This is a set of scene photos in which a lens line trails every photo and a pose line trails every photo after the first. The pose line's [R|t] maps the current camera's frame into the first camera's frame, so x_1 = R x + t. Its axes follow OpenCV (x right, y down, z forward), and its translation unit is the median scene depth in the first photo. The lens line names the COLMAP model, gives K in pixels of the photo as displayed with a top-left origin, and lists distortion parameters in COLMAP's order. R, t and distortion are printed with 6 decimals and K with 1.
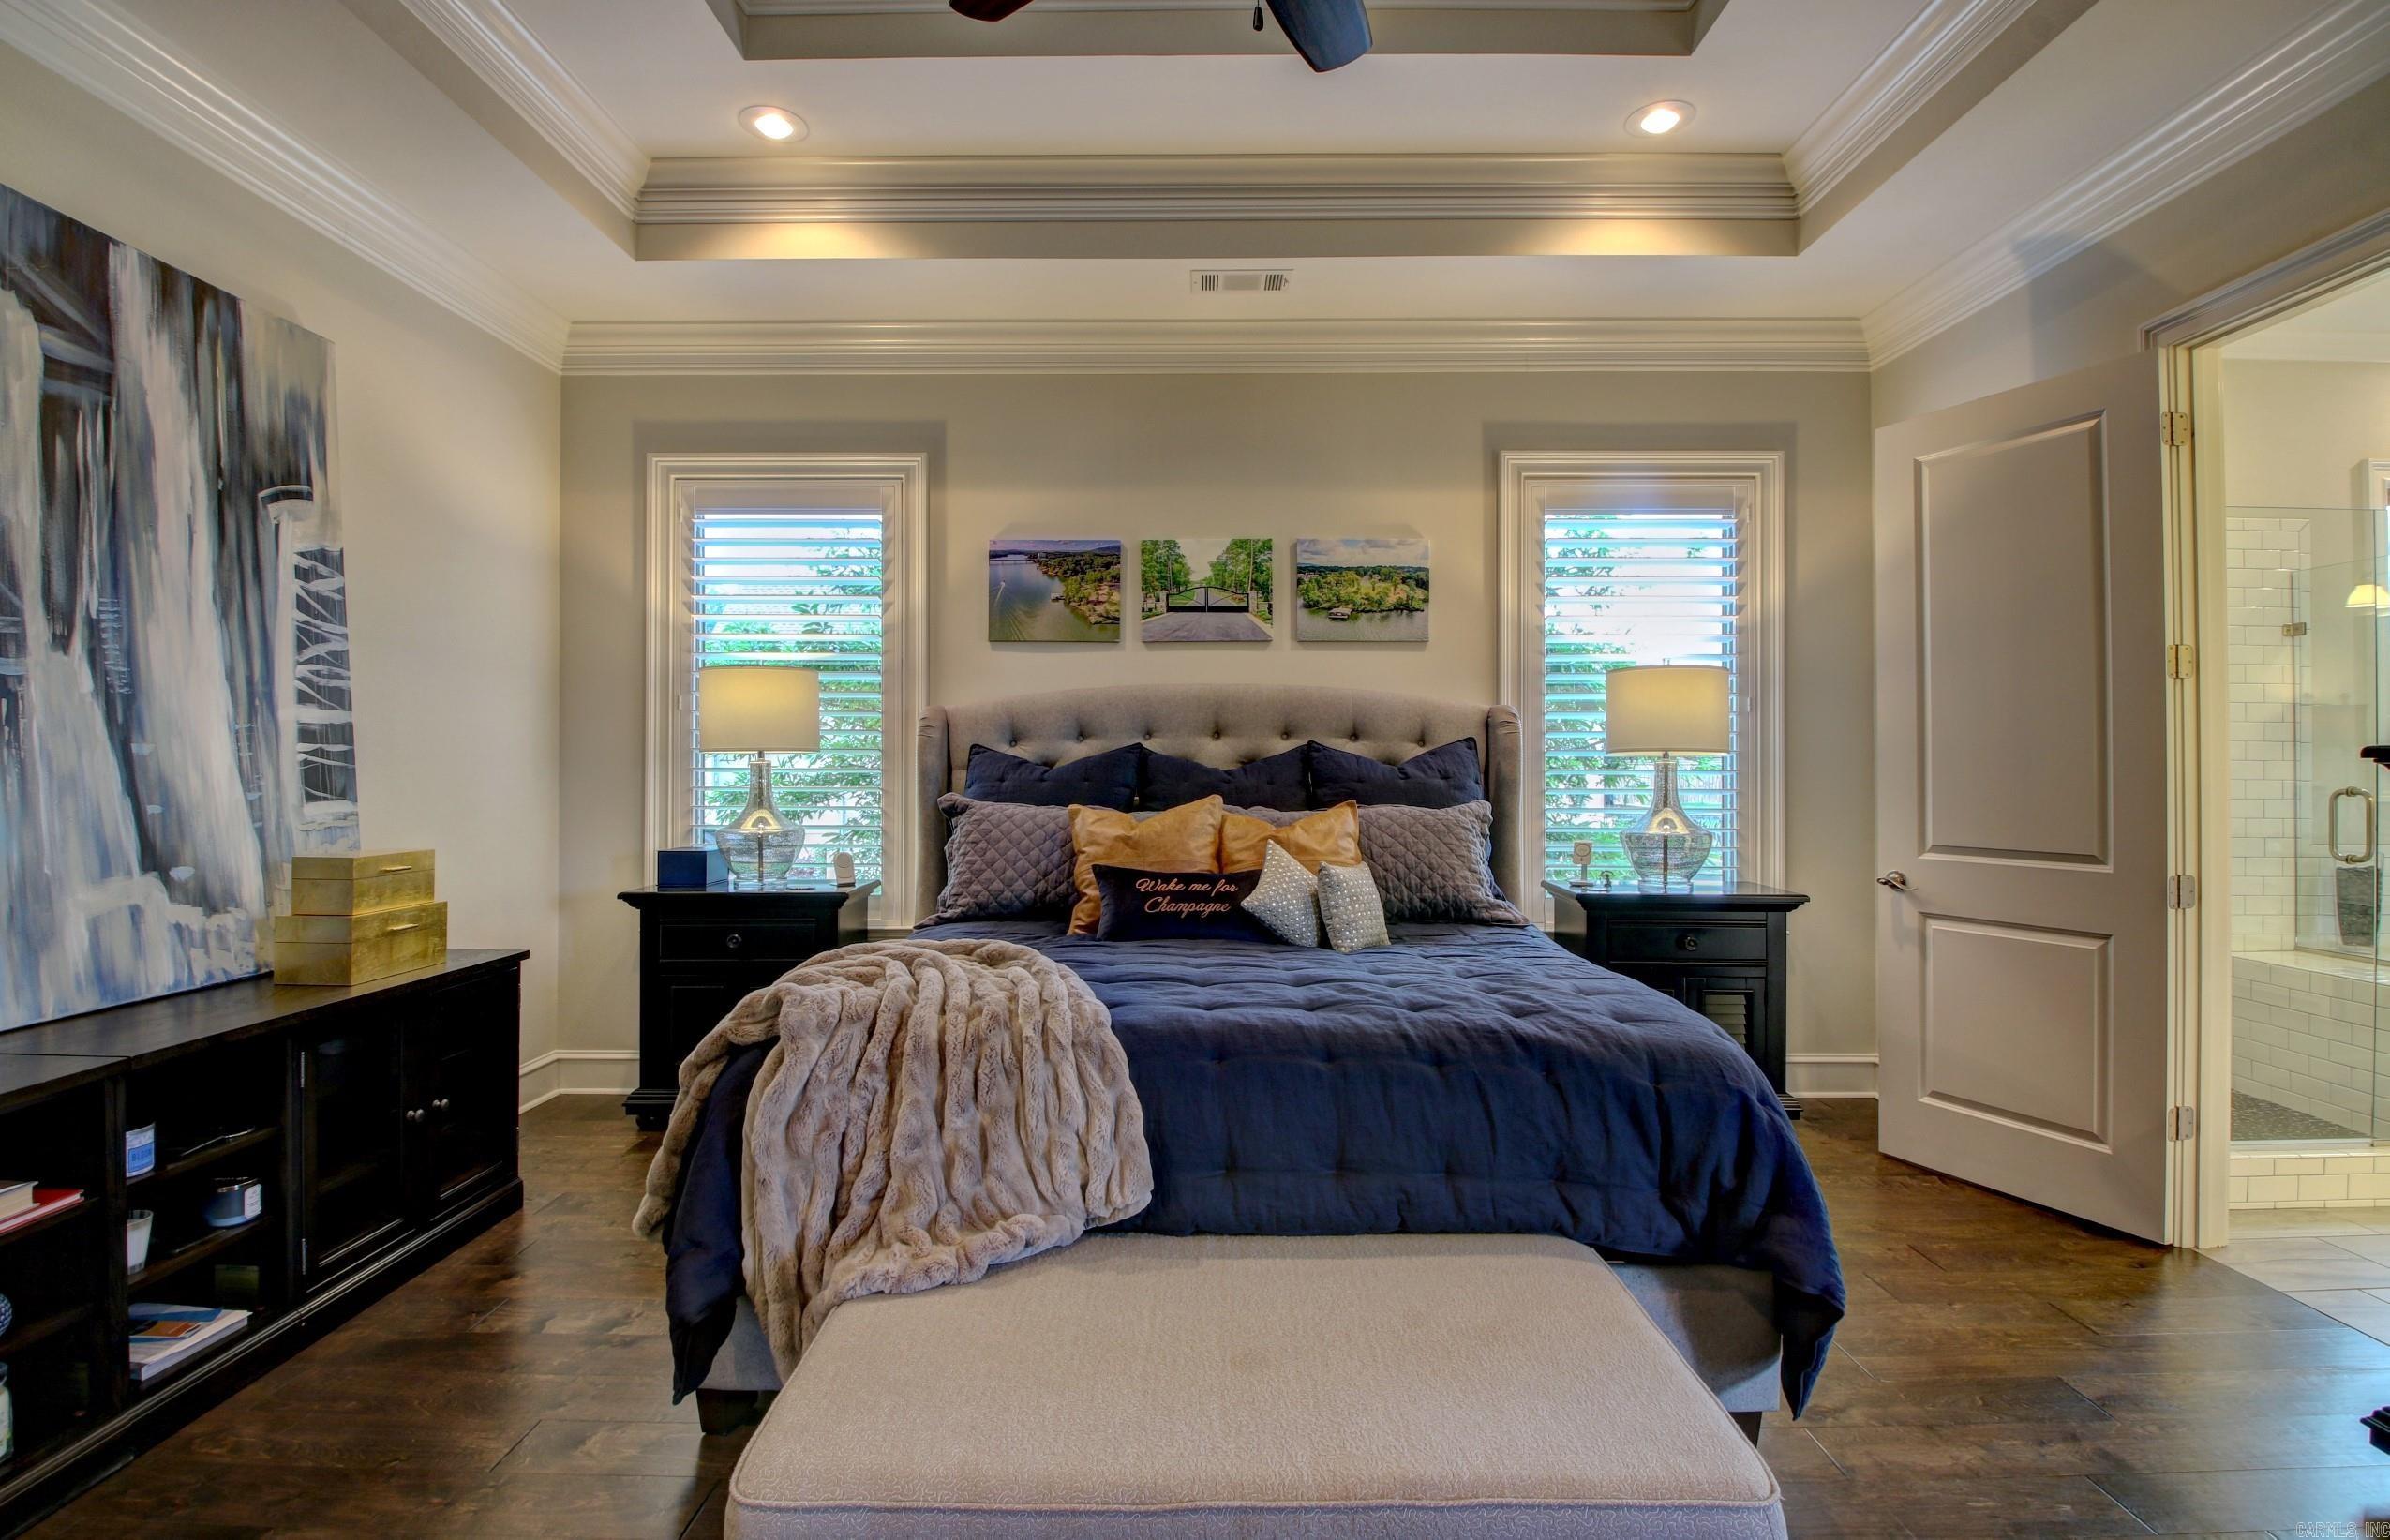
lens RADIAL K [[1110.4, 0, 1198.1], [0, 1110.4, 754.7], [0, 0, 1]] dist [0.019373, -0.030230]
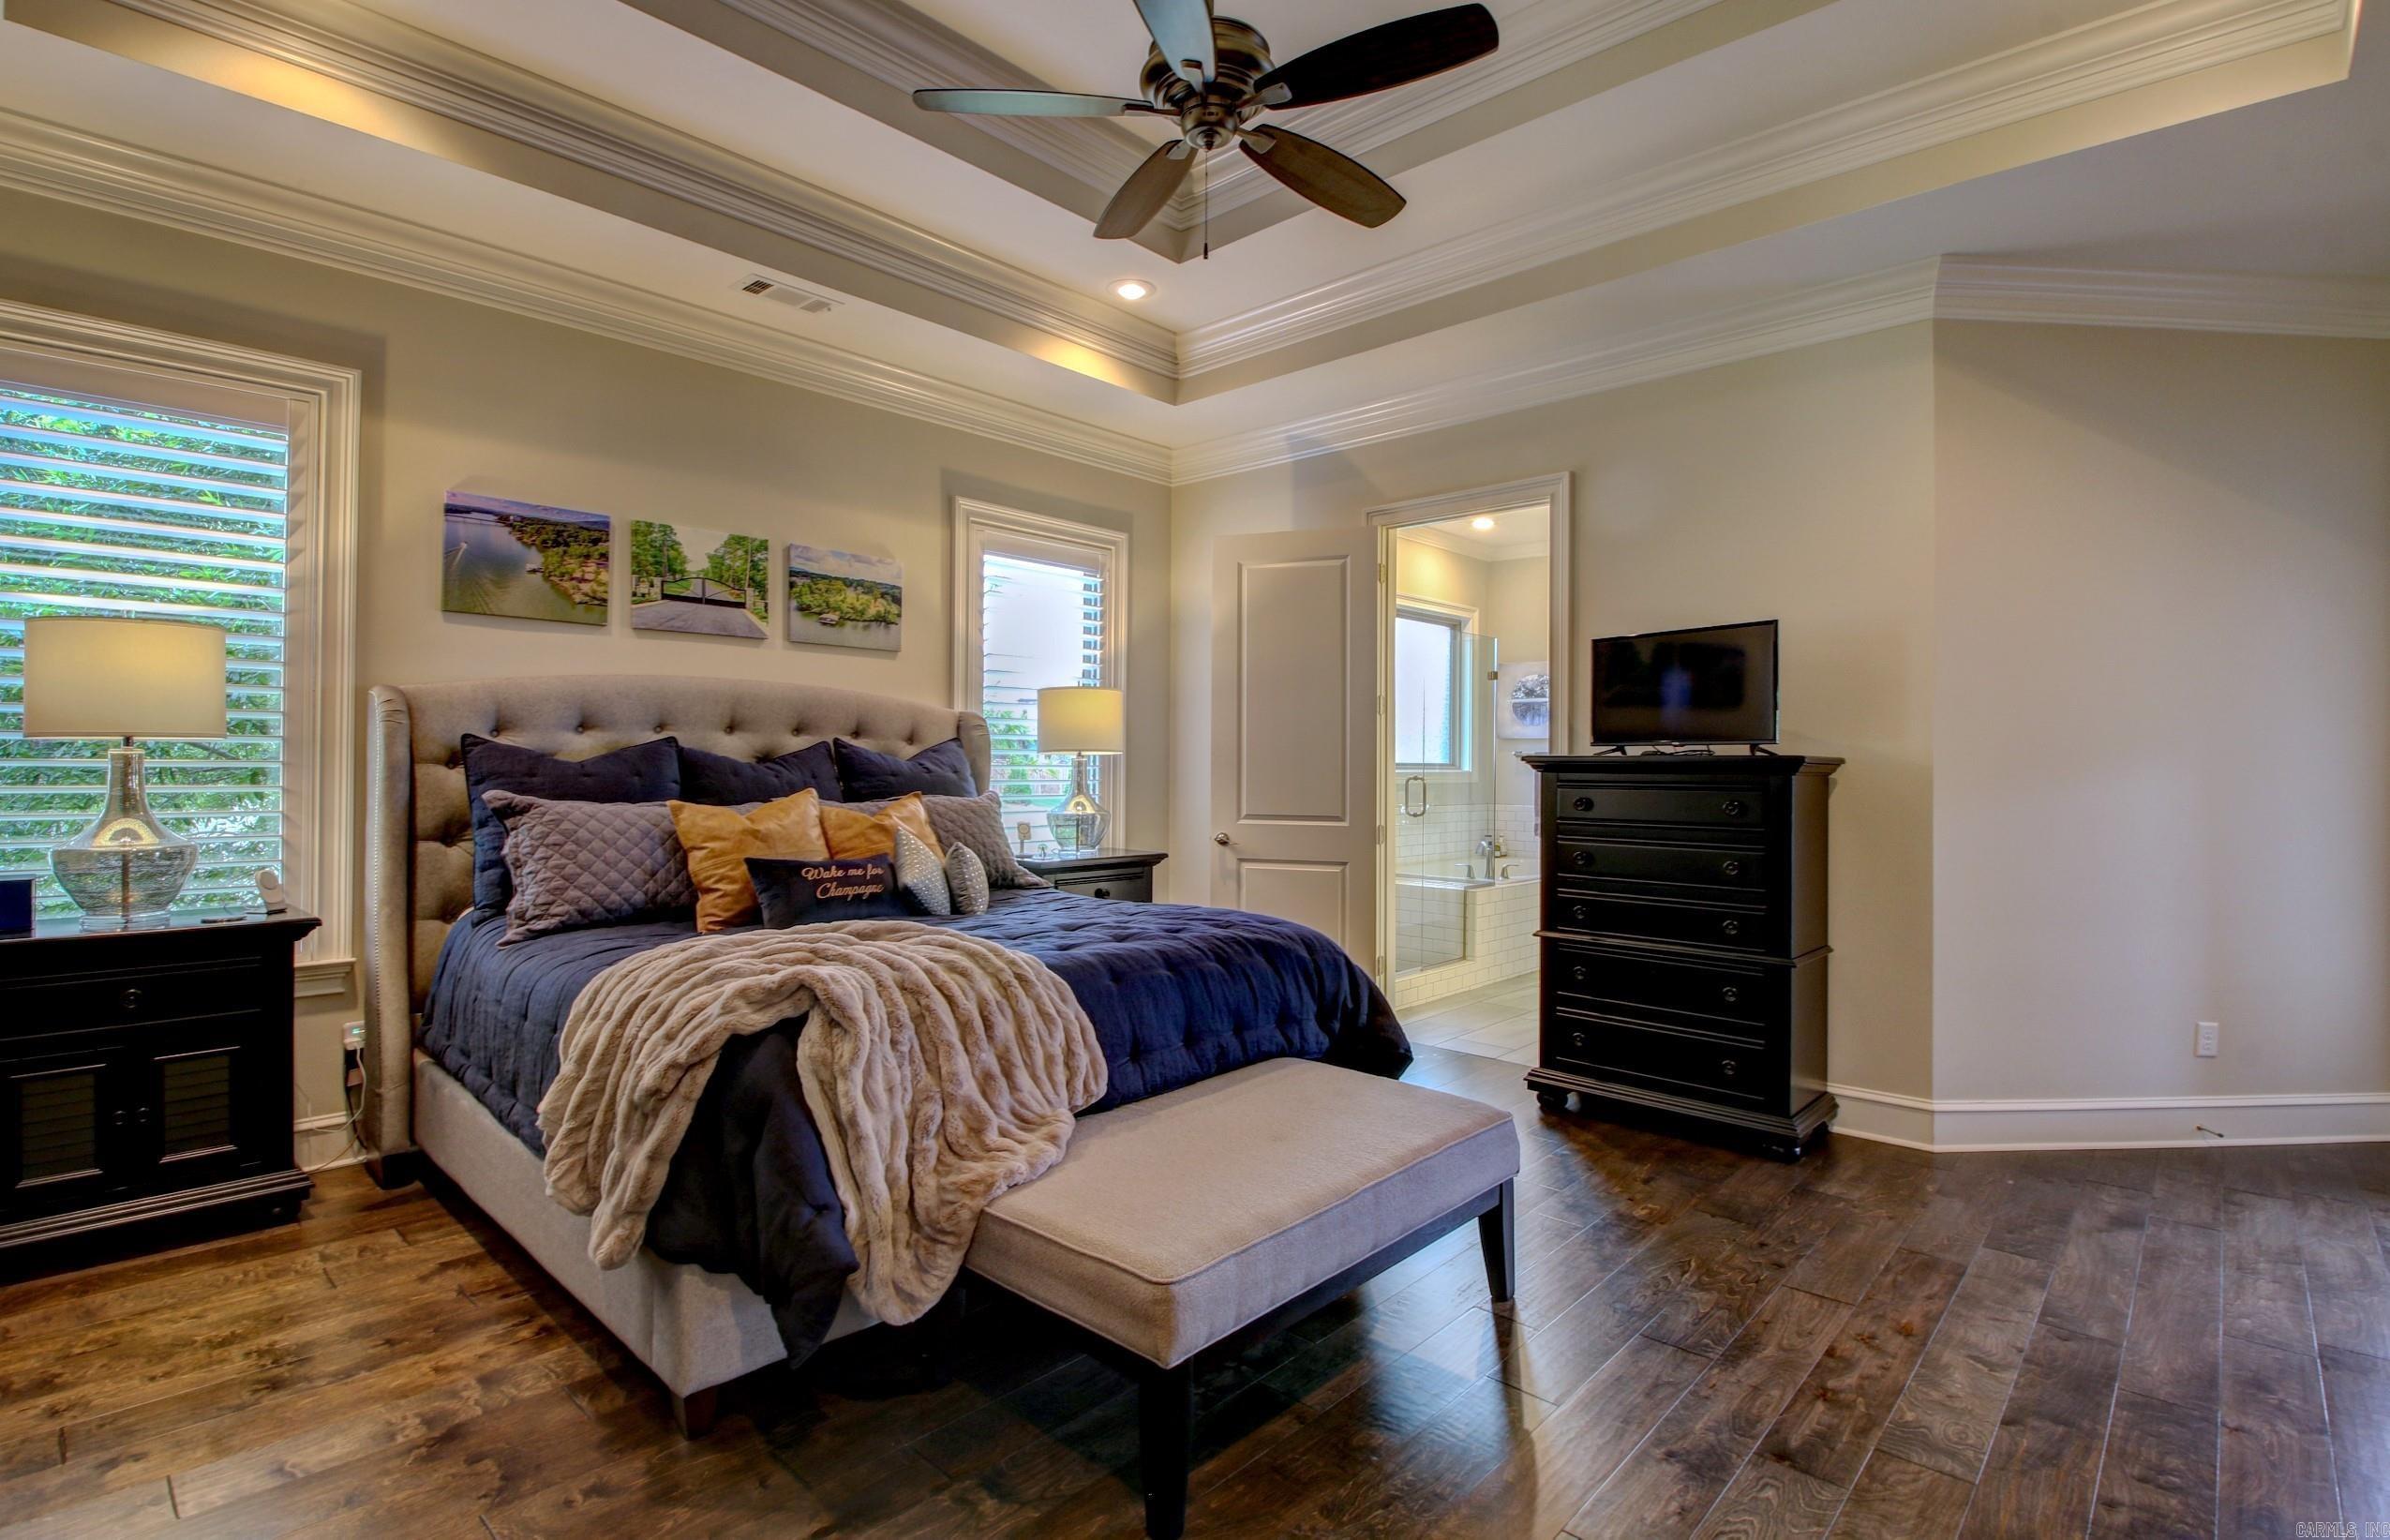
lens RADIAL K [[1110.4, 0, 1198.1], [0, 1110.4, 754.7], [0, 0, 1]] dist [0.019373, -0.030230]
pose [[0.675033, 0.008857, 0.737734, -0.425232], [-0.013661, 0.999907, 0.000495, -0.001220], [-0.737661, -0.010412, 0.675091, 0.007976]]
